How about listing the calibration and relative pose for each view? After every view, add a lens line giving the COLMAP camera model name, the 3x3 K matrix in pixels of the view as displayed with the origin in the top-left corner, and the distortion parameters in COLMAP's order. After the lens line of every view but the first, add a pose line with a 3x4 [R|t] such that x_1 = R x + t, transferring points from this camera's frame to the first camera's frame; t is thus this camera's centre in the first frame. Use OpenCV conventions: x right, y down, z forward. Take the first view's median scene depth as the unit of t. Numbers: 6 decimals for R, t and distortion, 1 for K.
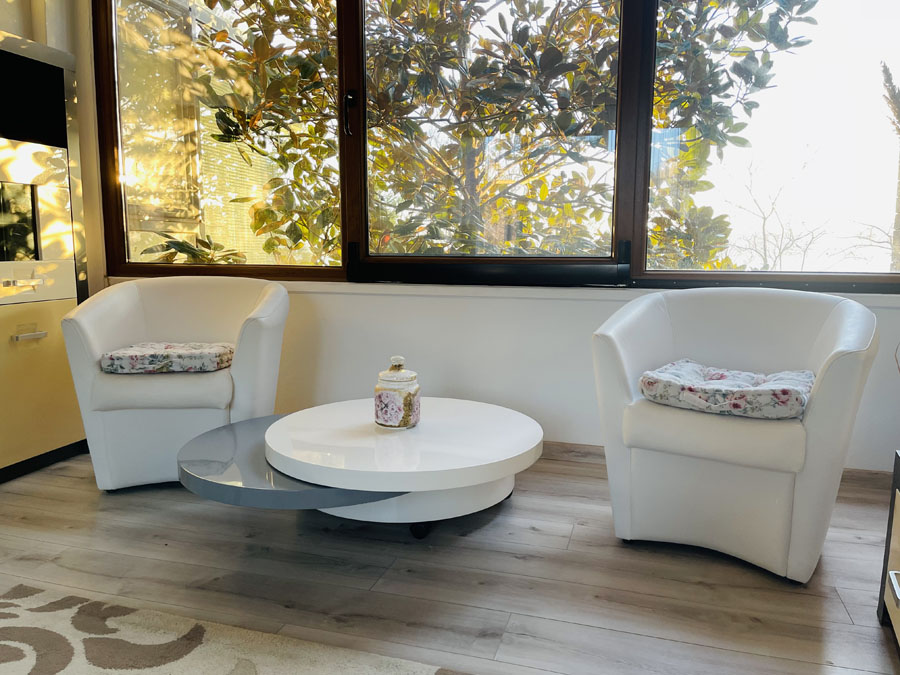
lens RADIAL K [[676.3, 0, 450.0], [0, 676.3, 337.5], [0, 0, 1]] dist [0.069468, -0.082137]
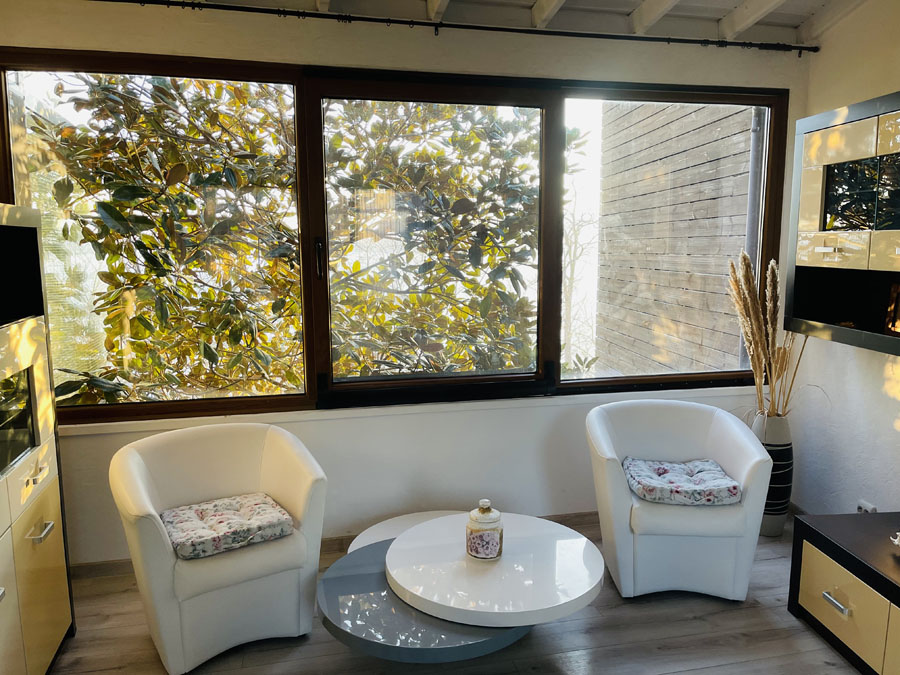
lens RADIAL K [[676.3, 0, 450.0], [0, 676.3, 337.5], [0, 0, 1]] dist [0.069468, -0.082137]
pose [[0.878487, -0.082546, 0.470582, -0.615087], [0.079442, 0.996487, 0.026493, -0.273940], [-0.471116, 0.014110, 0.881958, -0.080274]]
